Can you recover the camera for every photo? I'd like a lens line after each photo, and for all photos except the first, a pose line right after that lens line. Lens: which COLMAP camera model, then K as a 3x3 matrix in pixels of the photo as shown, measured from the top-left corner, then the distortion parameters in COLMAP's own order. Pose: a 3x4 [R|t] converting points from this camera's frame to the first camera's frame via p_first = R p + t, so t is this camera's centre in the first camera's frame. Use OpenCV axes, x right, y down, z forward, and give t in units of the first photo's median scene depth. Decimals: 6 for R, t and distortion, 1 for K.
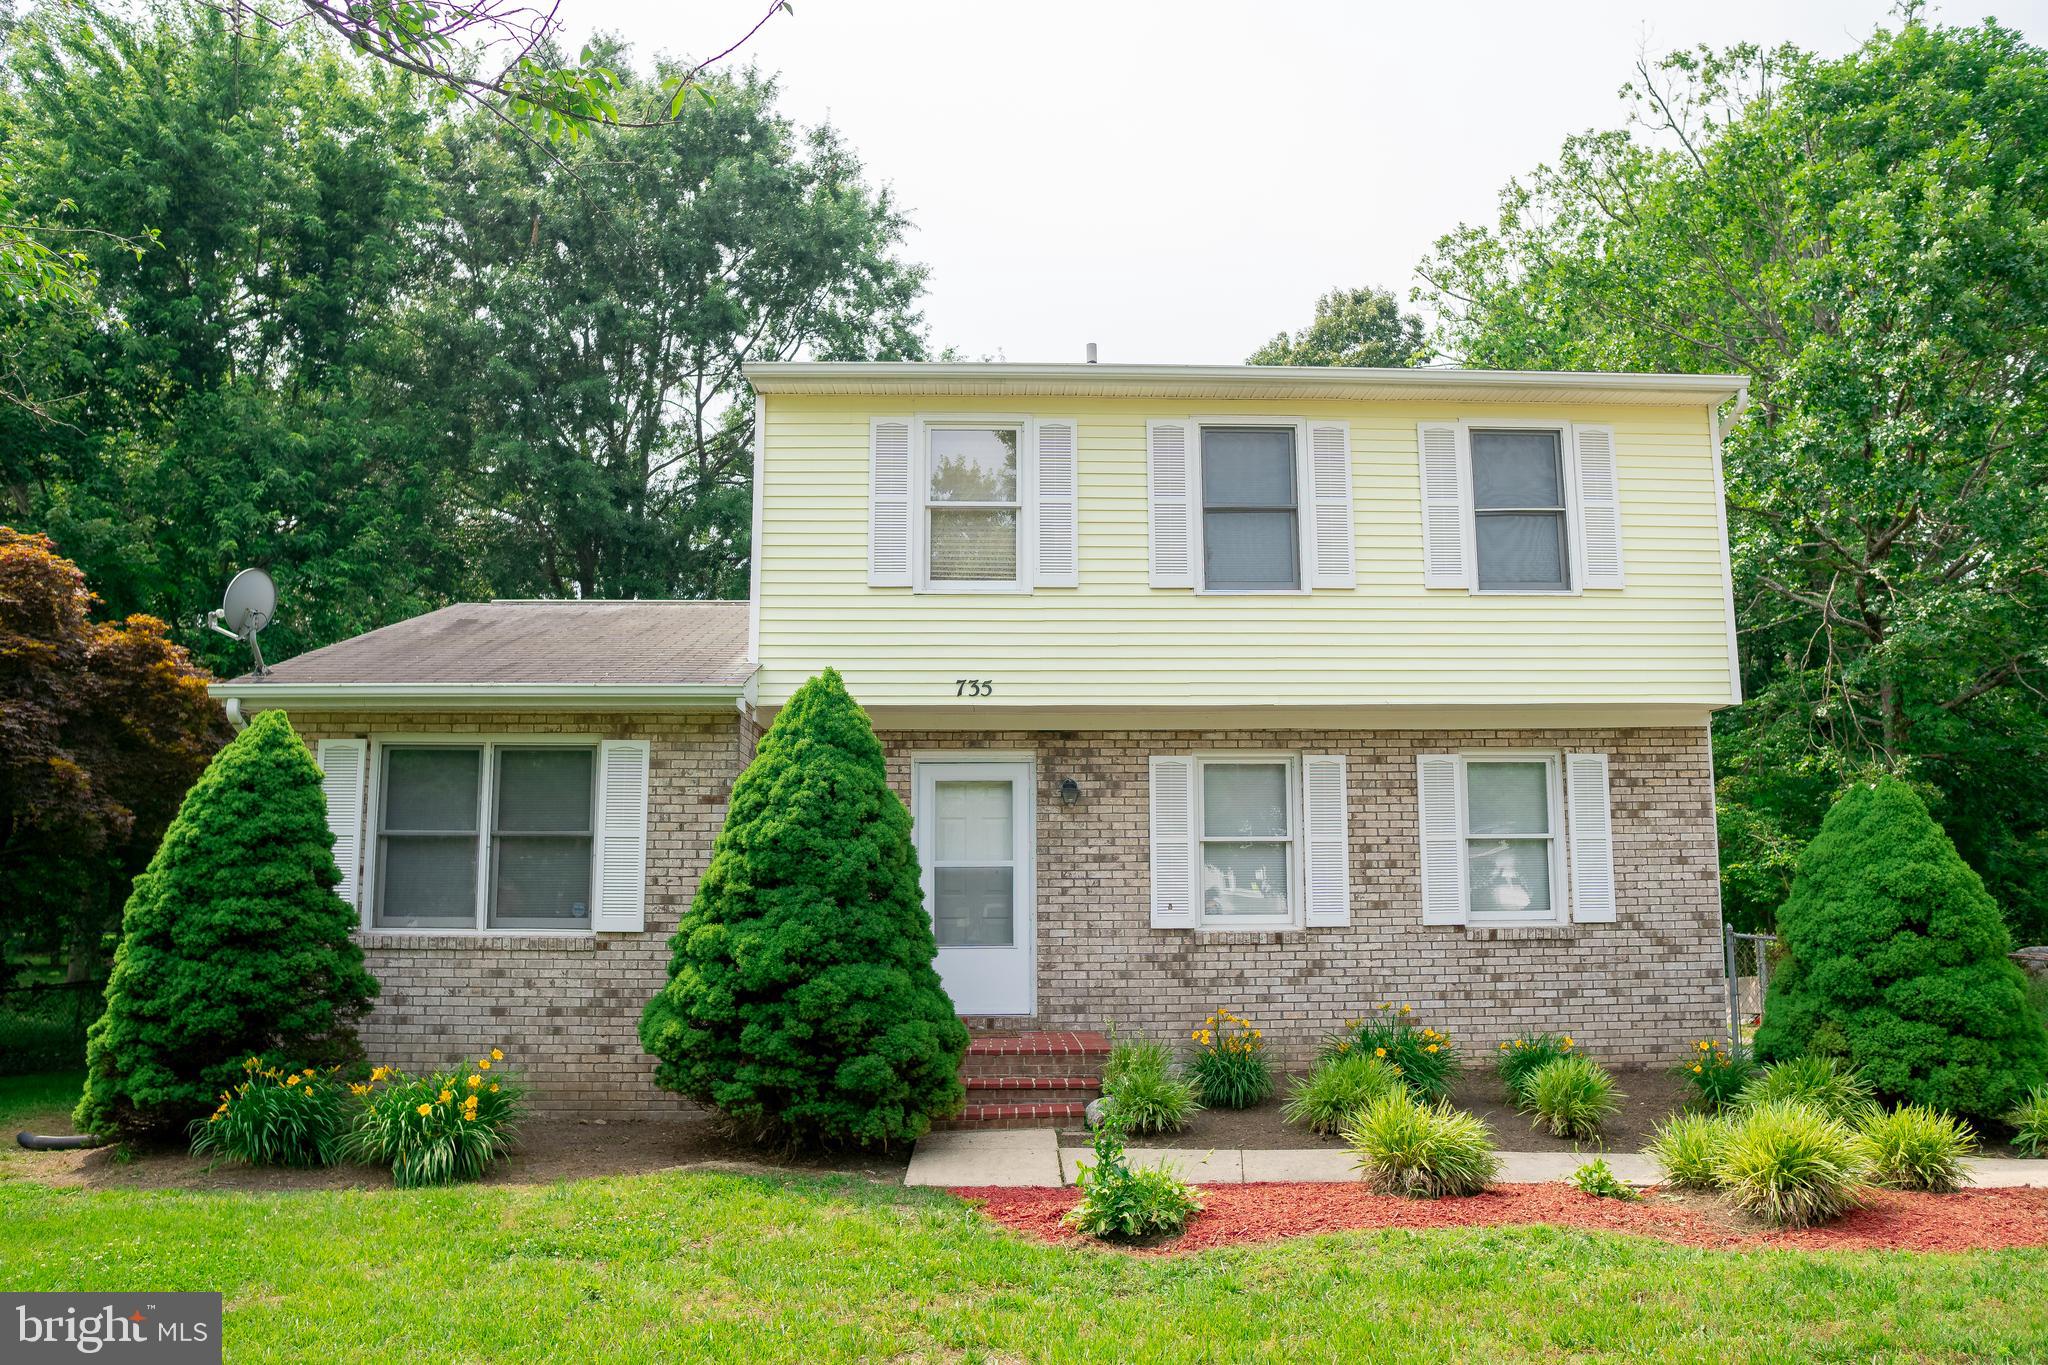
lens RADIAL K [[1466.4, 0, 1024.0], [0, 1466.4, 682.5], [0, 0, 1]] dist [-0.115959, 0.079004]
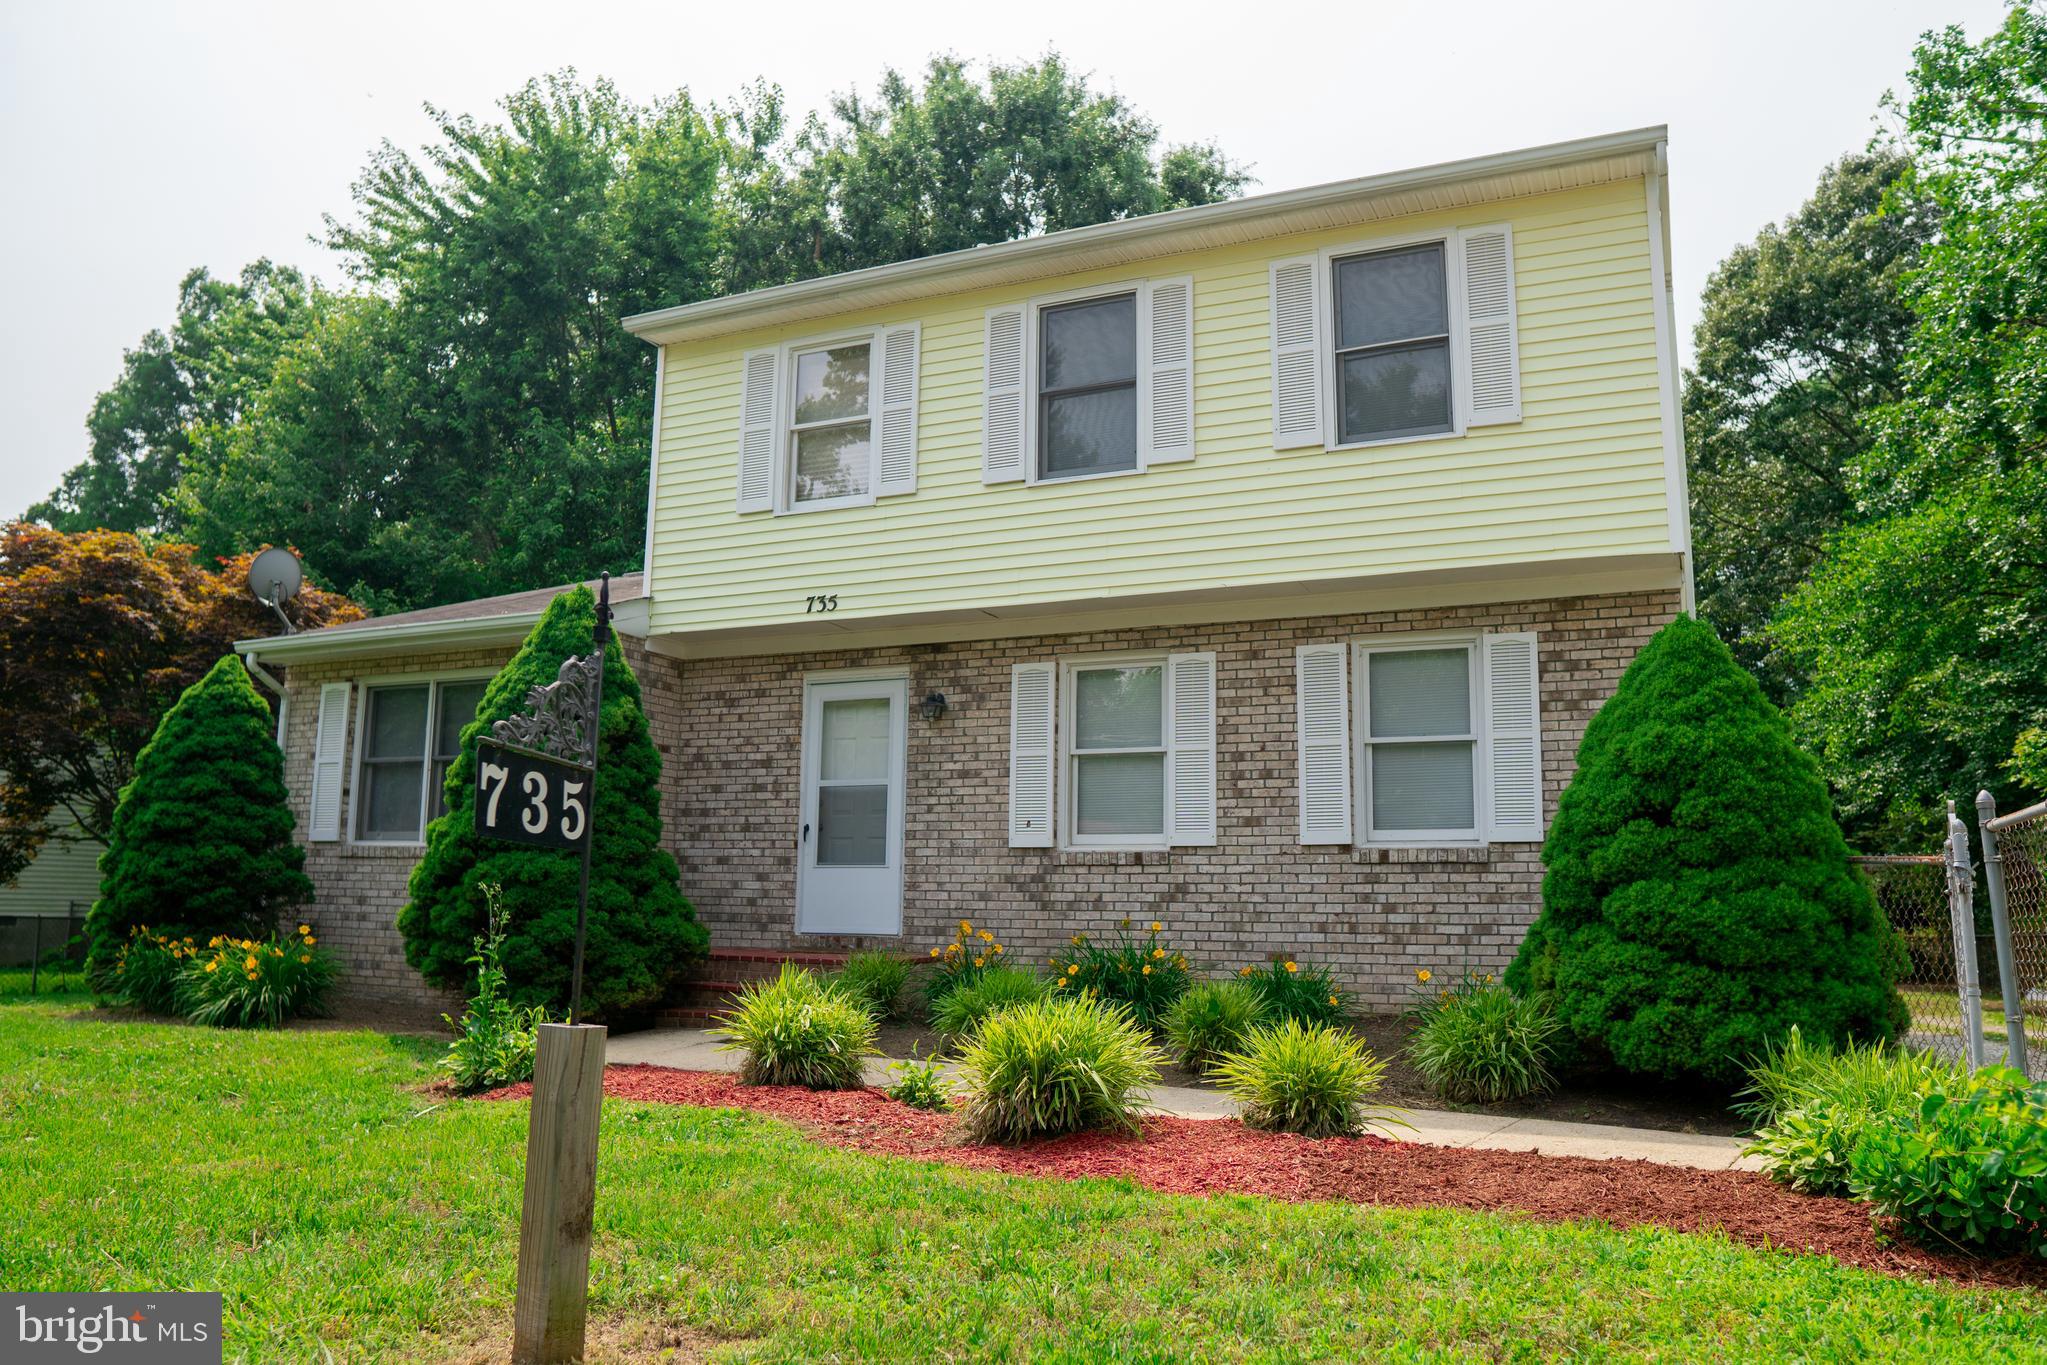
lens RADIAL K [[1465.7, 0, 1023.5], [0, 1465.7, 682.5], [0, 0, 1]] dist [-0.115959, 0.079004]
pose [[0.896955, -0.051572, -0.439104, 0.512144], [0.048536, 0.998657, -0.018146, 0.080286], [0.439449, -0.005037, 0.898253, 0.161176]]
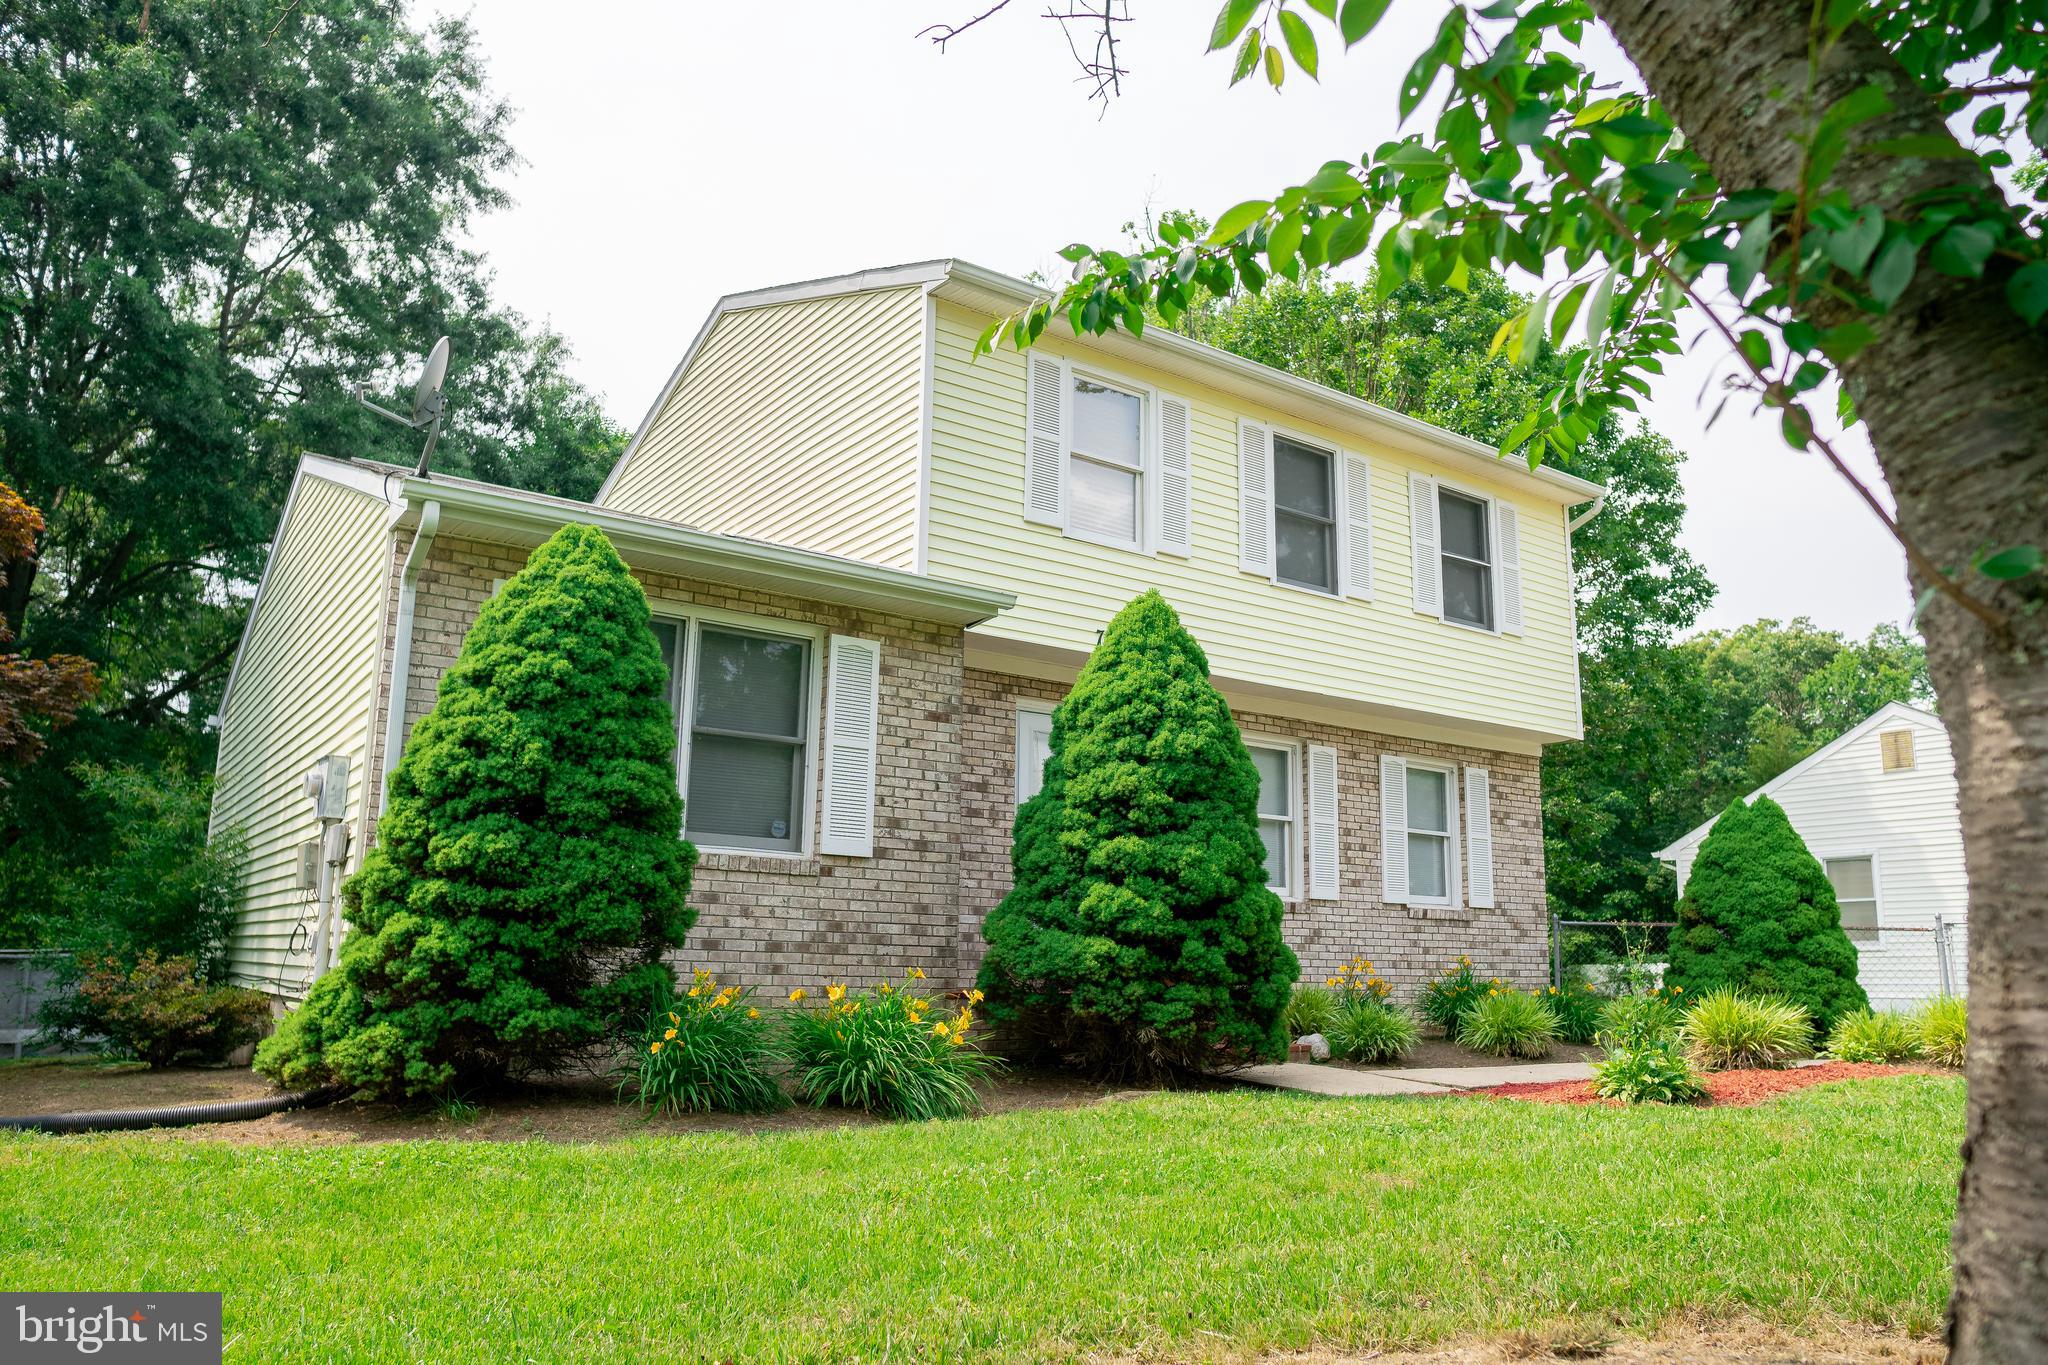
lens RADIAL K [[1466.4, 0, 1024.0], [0, 1466.4, 682.5], [0, 0, 1]] dist [-0.115959, 0.079004]
pose [[0.834035, 0.127205, 0.536846, -0.601143], [-0.101018, 0.991817, -0.078070, 0.113765], [-0.542384, 0.010882, 0.840060, 0.189558]]
